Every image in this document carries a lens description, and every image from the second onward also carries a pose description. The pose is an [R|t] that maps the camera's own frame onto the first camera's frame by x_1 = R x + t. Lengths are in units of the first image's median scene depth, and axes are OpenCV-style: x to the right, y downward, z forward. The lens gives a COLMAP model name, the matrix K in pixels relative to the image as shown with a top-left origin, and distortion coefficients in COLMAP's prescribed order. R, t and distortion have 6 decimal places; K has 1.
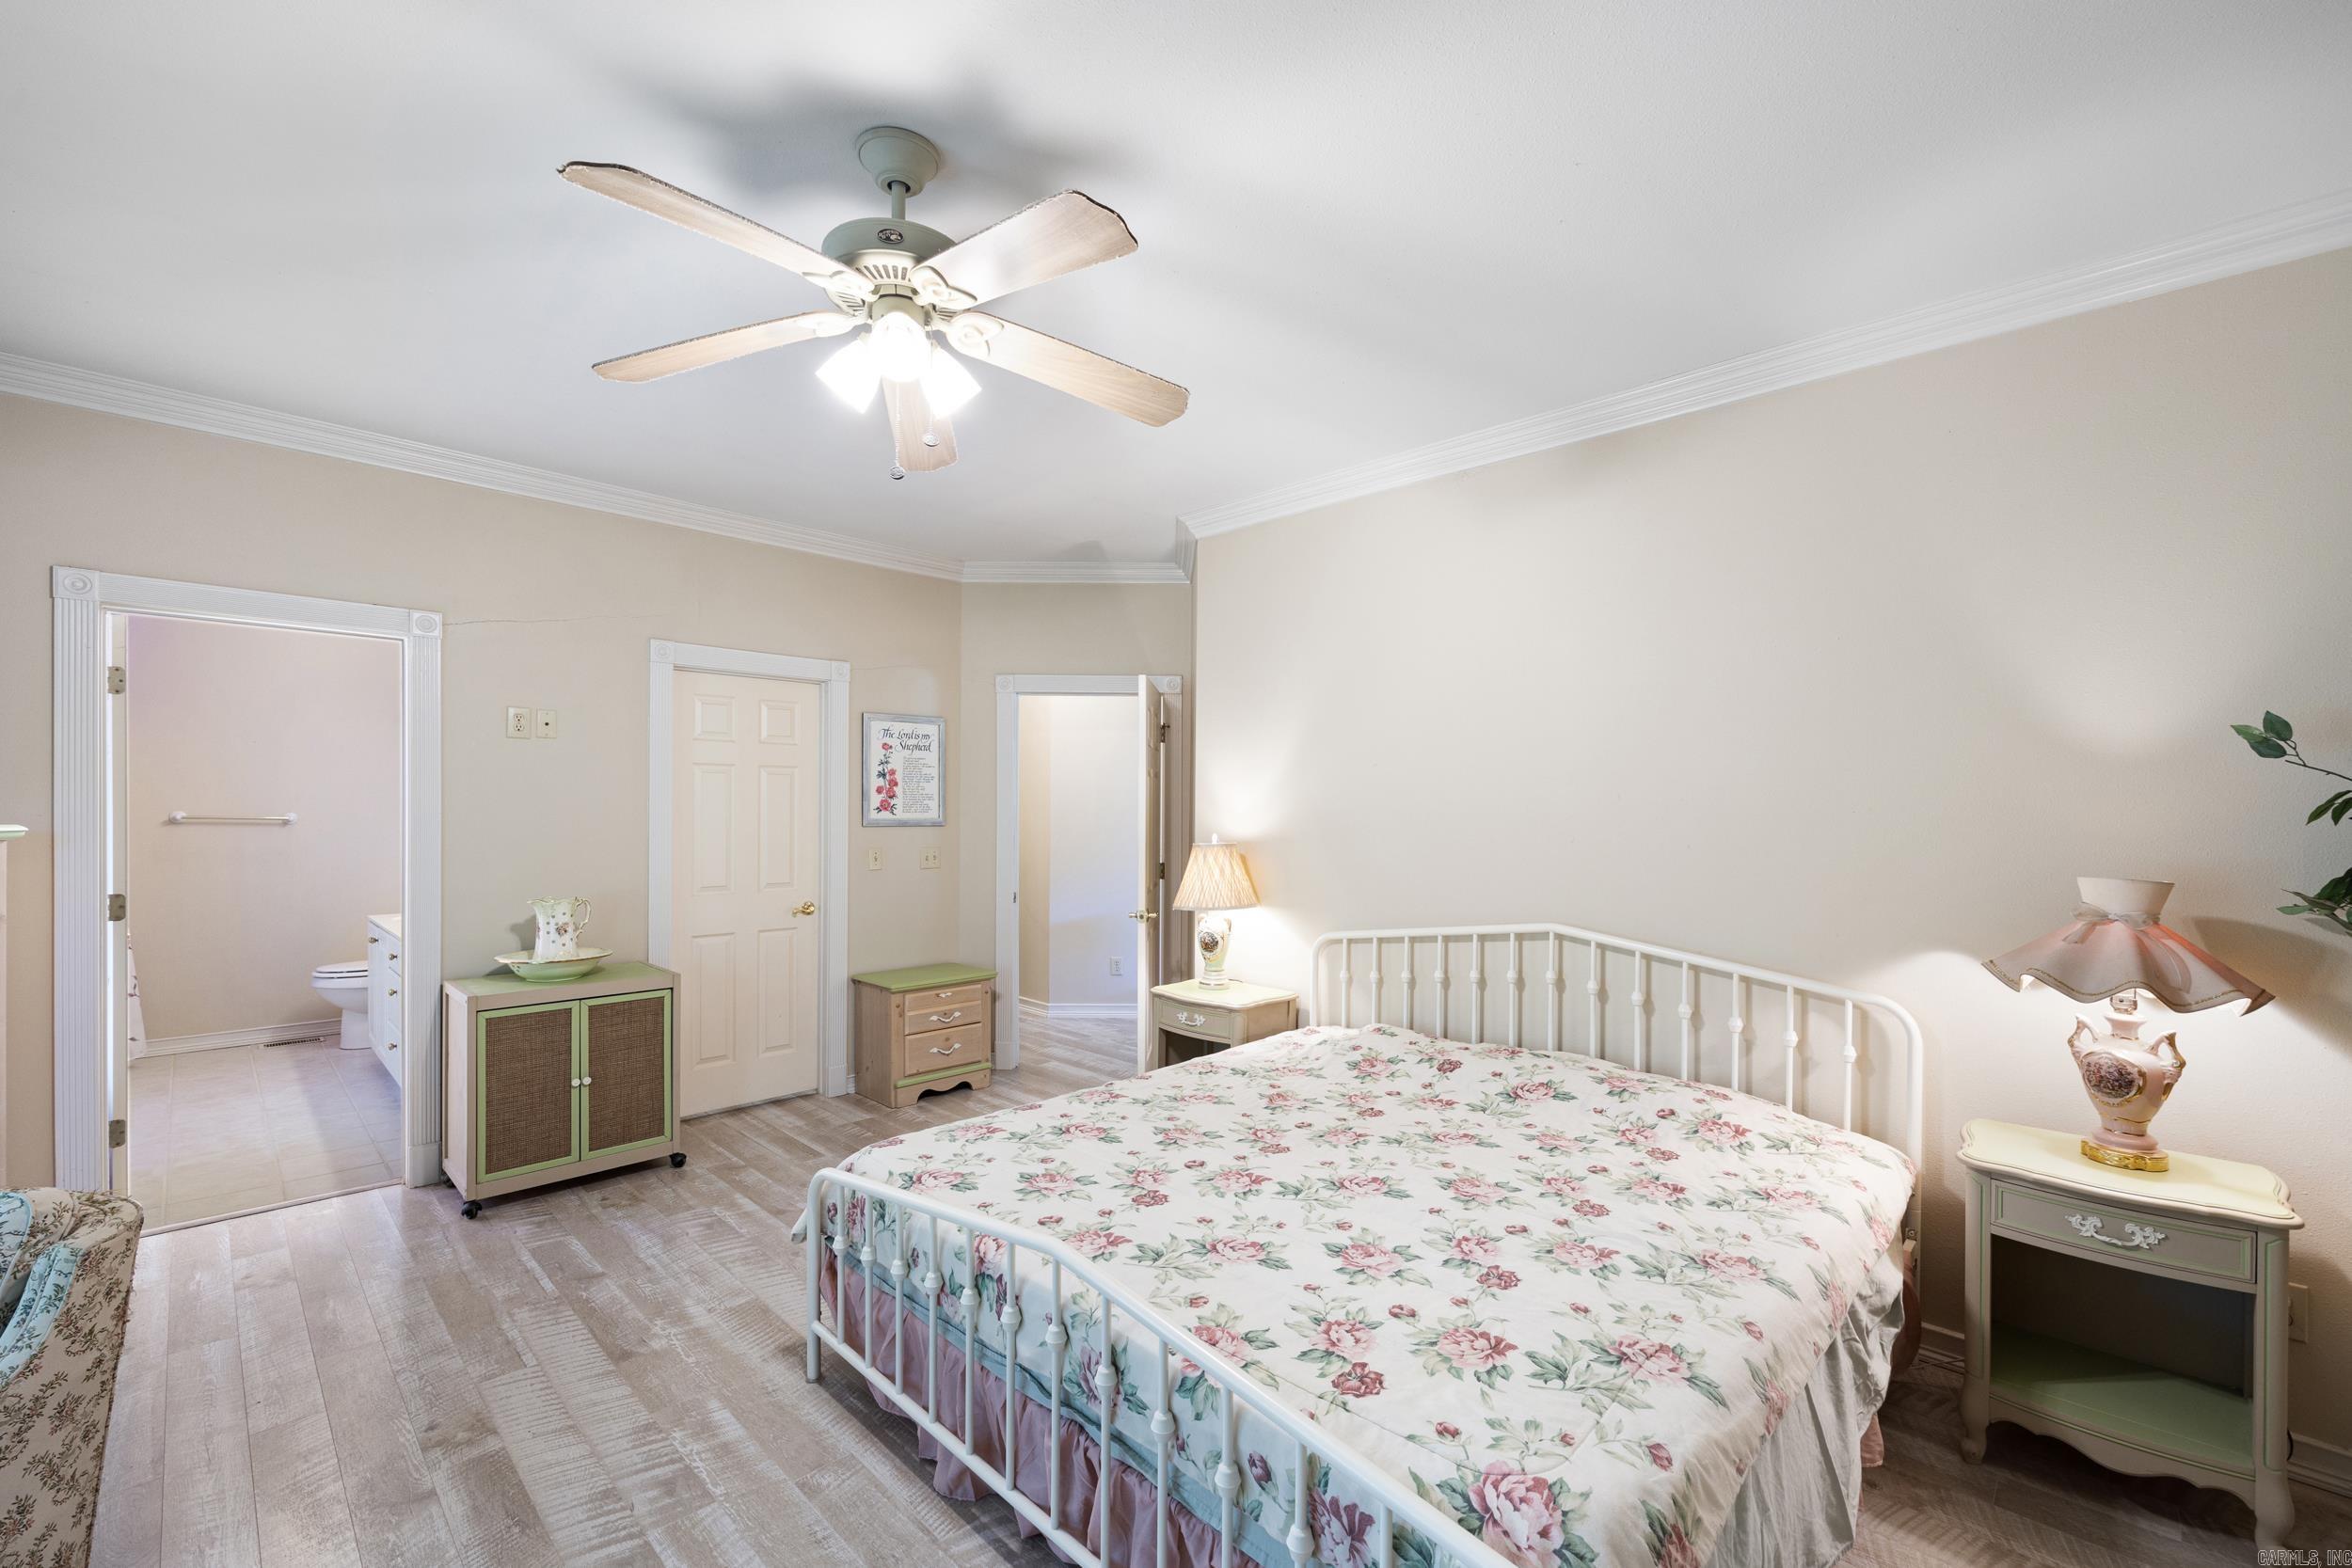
lens RADIAL K [[953.9, 0, 1209.8], [0, 953.9, 812.8], [0, 0, 1]] dist [-0.006856, 0.000062]
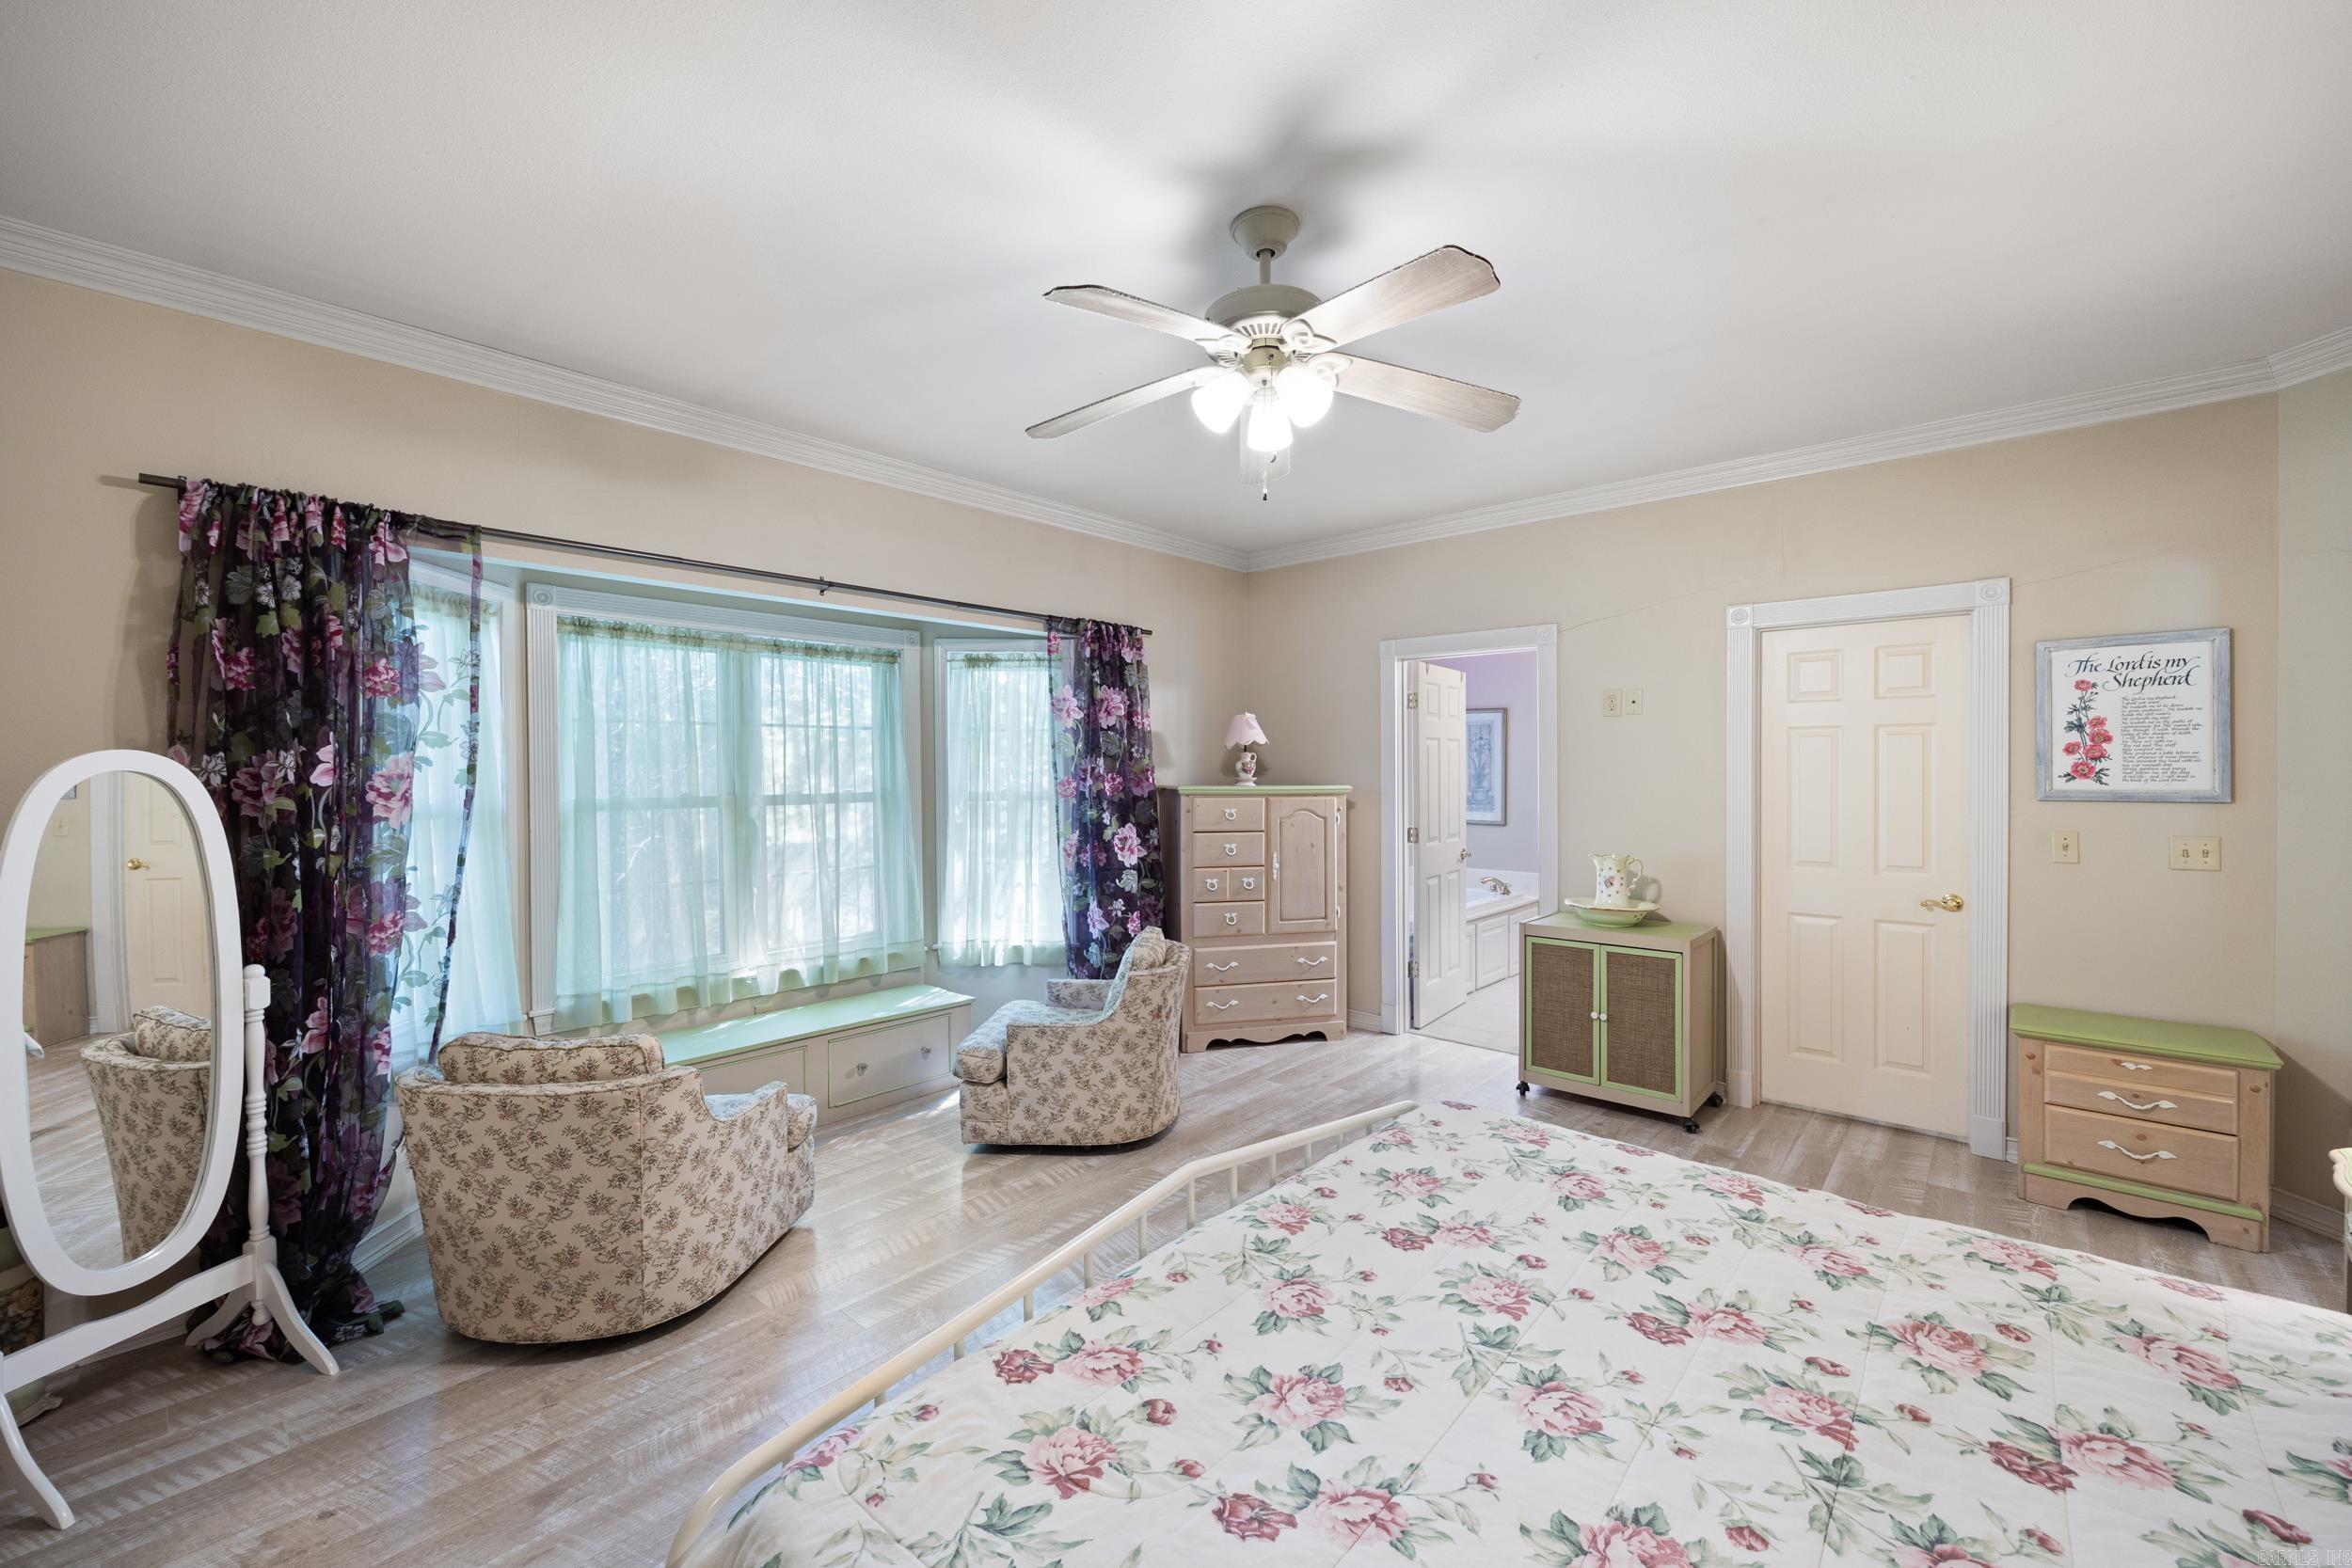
lens RADIAL K [[953.9, 0, 1180.2], [0, 953.9, 780.7], [0, 0, 1]] dist [-0.006856, 0.000062]
pose [[0.027338, 0.003569, -0.999620, 0.390680], [-0.001400, 0.999993, 0.003532, -0.002459], [0.999625, 0.001303, 0.027343, 0.390119]]
